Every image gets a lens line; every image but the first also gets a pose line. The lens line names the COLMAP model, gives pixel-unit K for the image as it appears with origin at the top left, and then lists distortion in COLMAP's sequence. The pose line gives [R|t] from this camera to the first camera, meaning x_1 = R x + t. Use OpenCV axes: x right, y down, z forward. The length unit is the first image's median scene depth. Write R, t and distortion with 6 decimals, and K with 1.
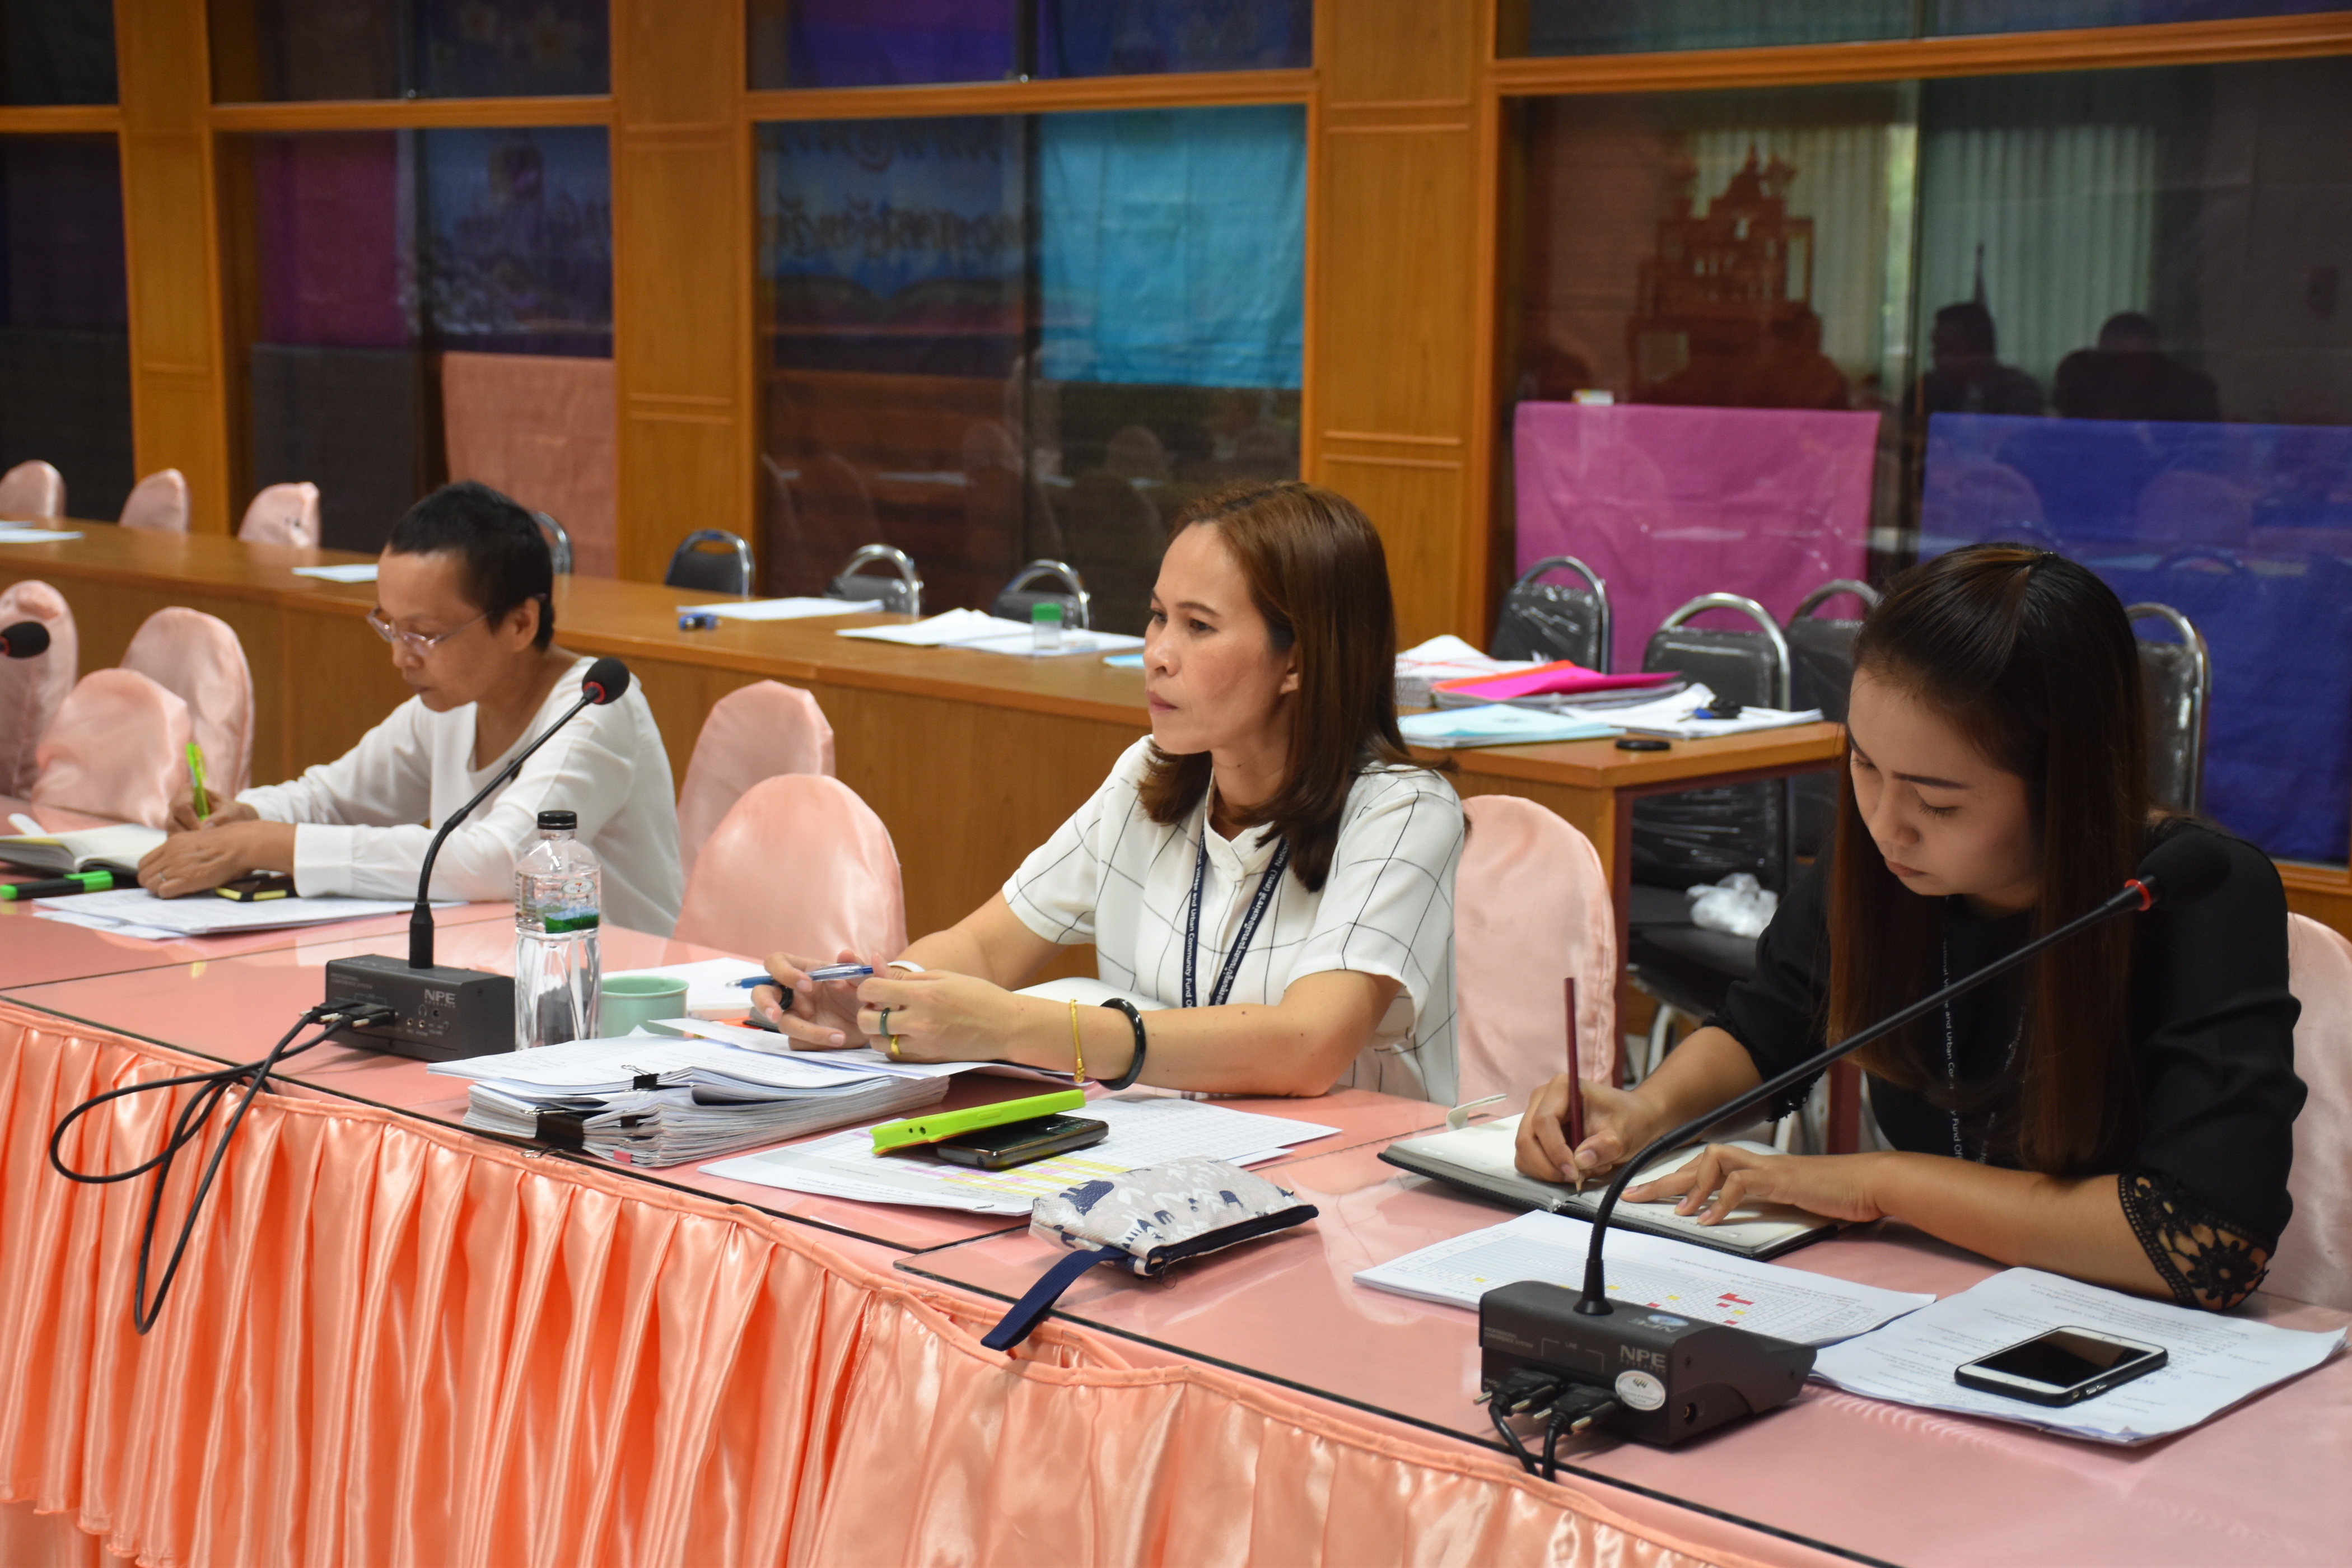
lens RADIAL K [[3685.5, 0, 1176.0], [0, 3685.5, 784.0], [0, 0, 1]] dist [0.230205, 0.041546]
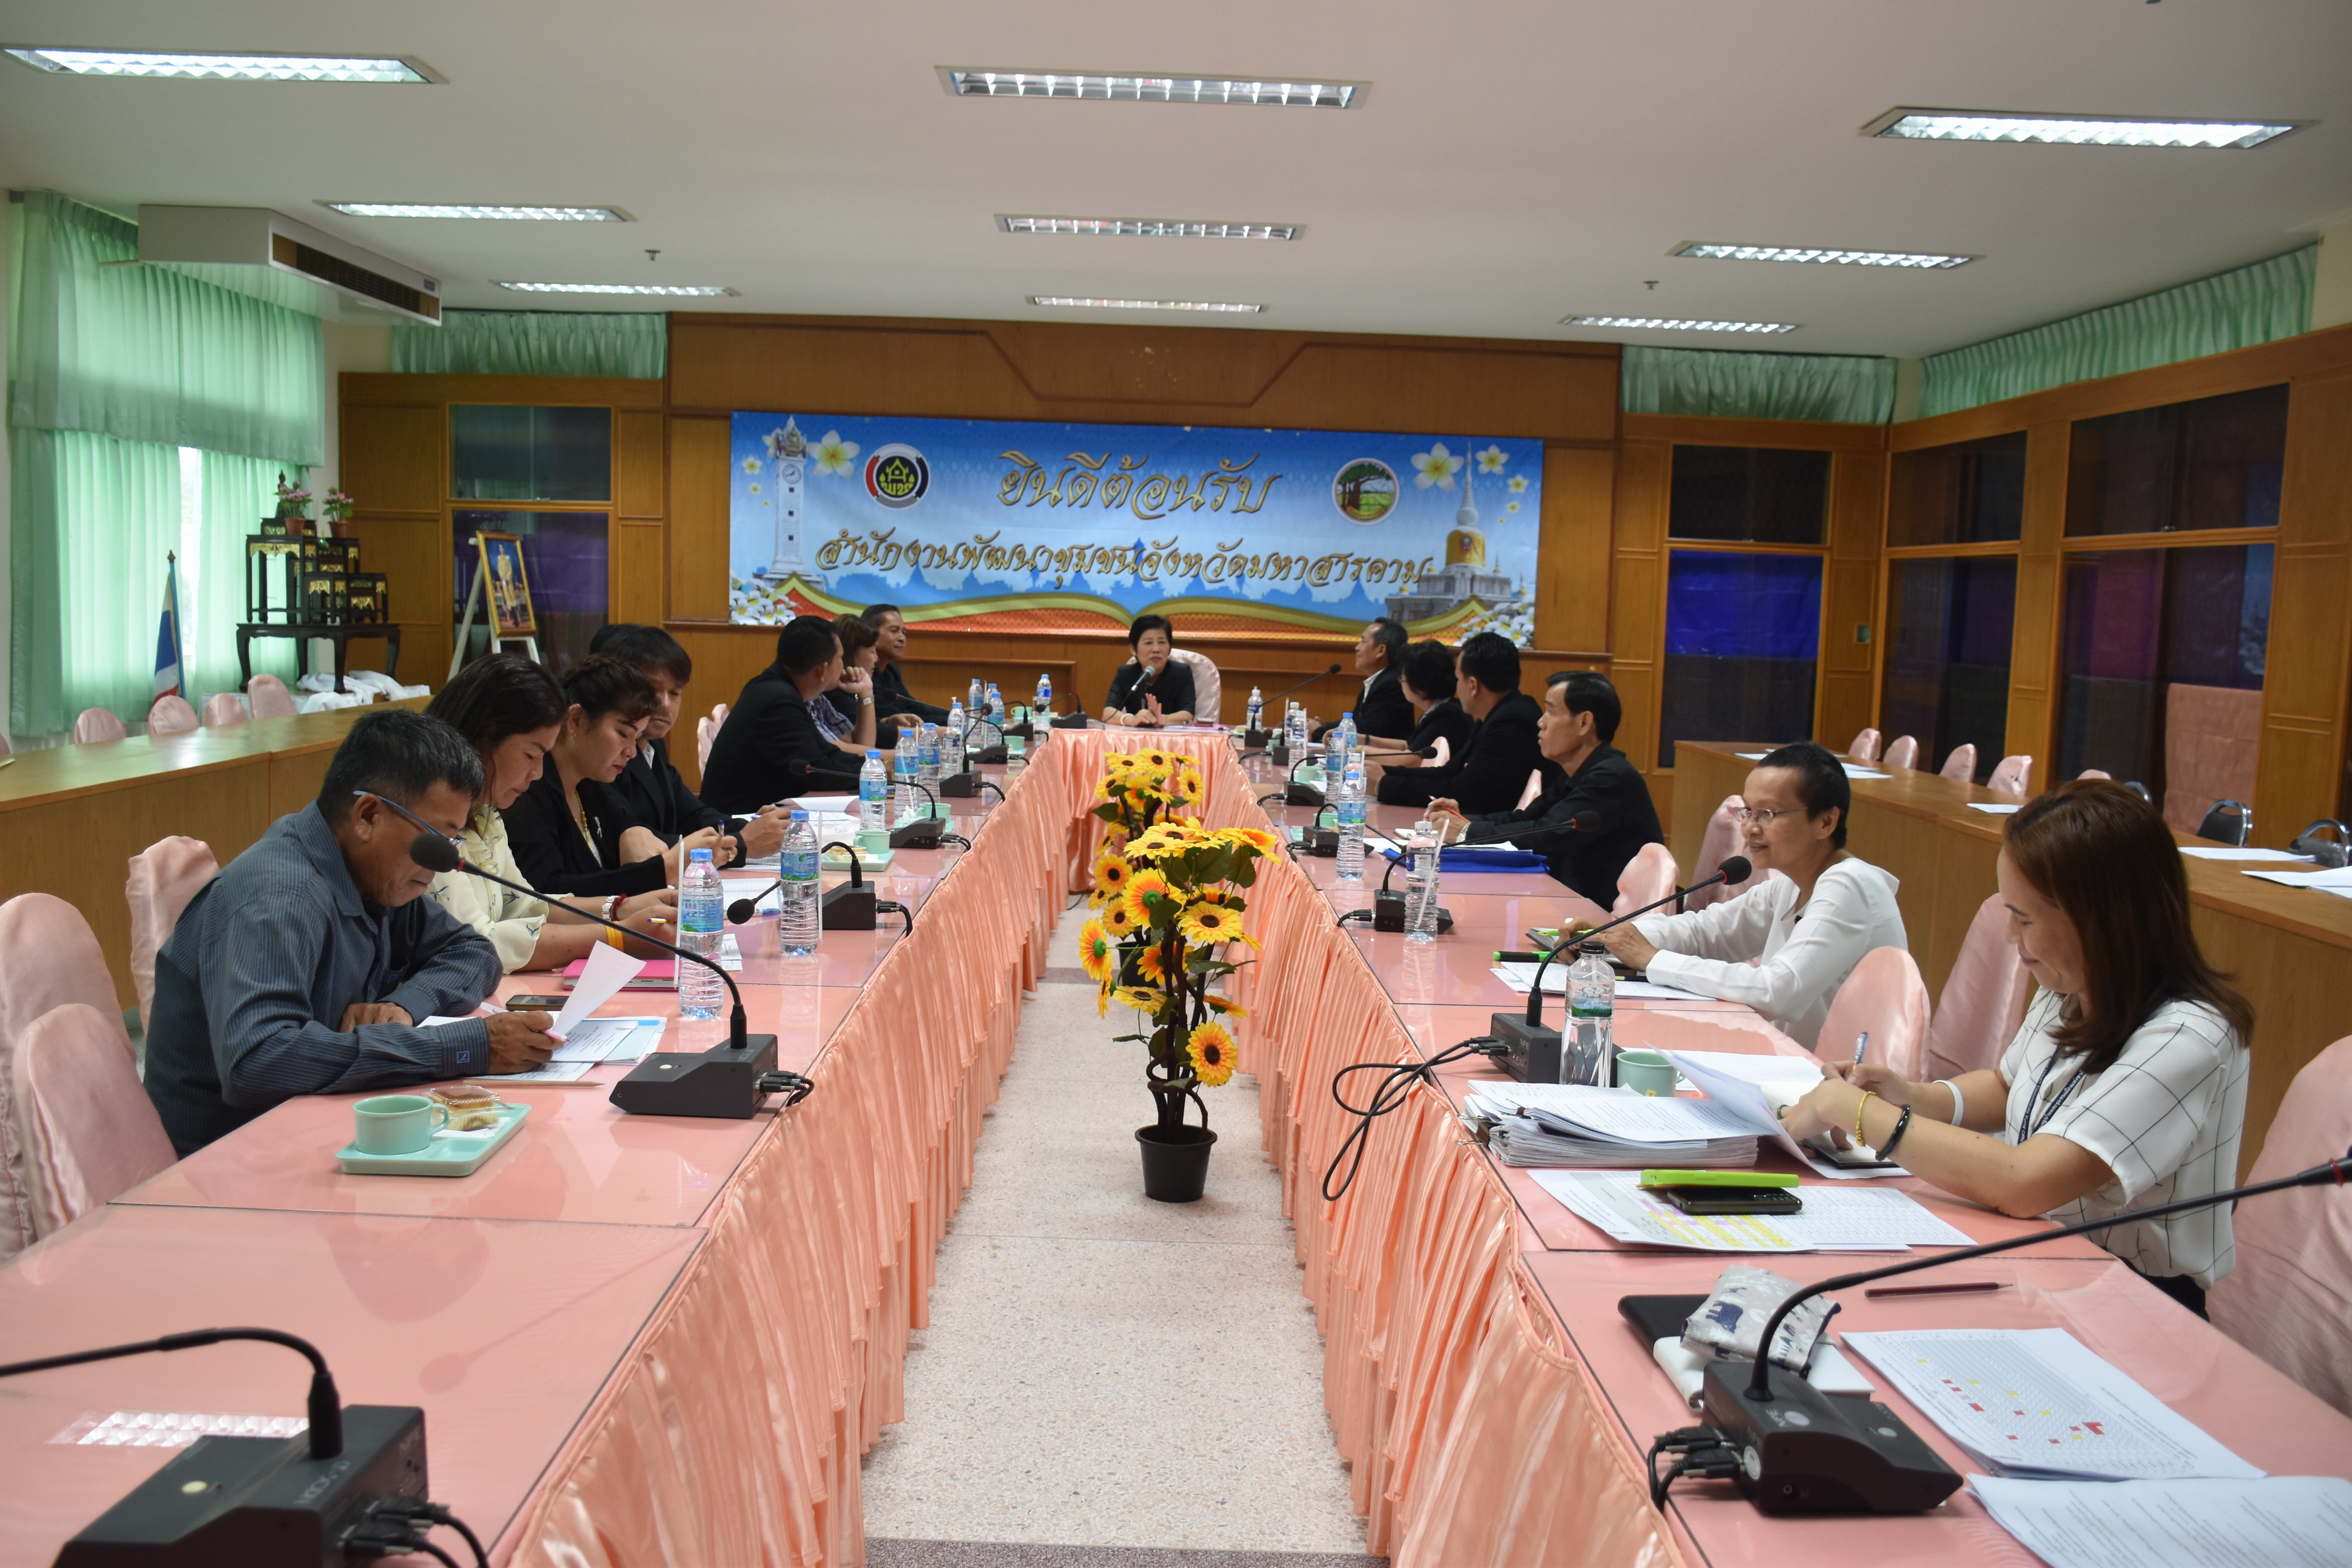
lens RADIAL K [[2023.2, 0, 1176.0], [0, 2023.2, 784.0], [0, 0, 1]] dist [-0.008944, -0.000867]
pose [[0.723425, 0.076263, -0.686178, 0.100864], [-0.117663, 0.992959, -0.013691, -0.009368], [0.680303, 0.090642, 0.727305, 0.072067]]
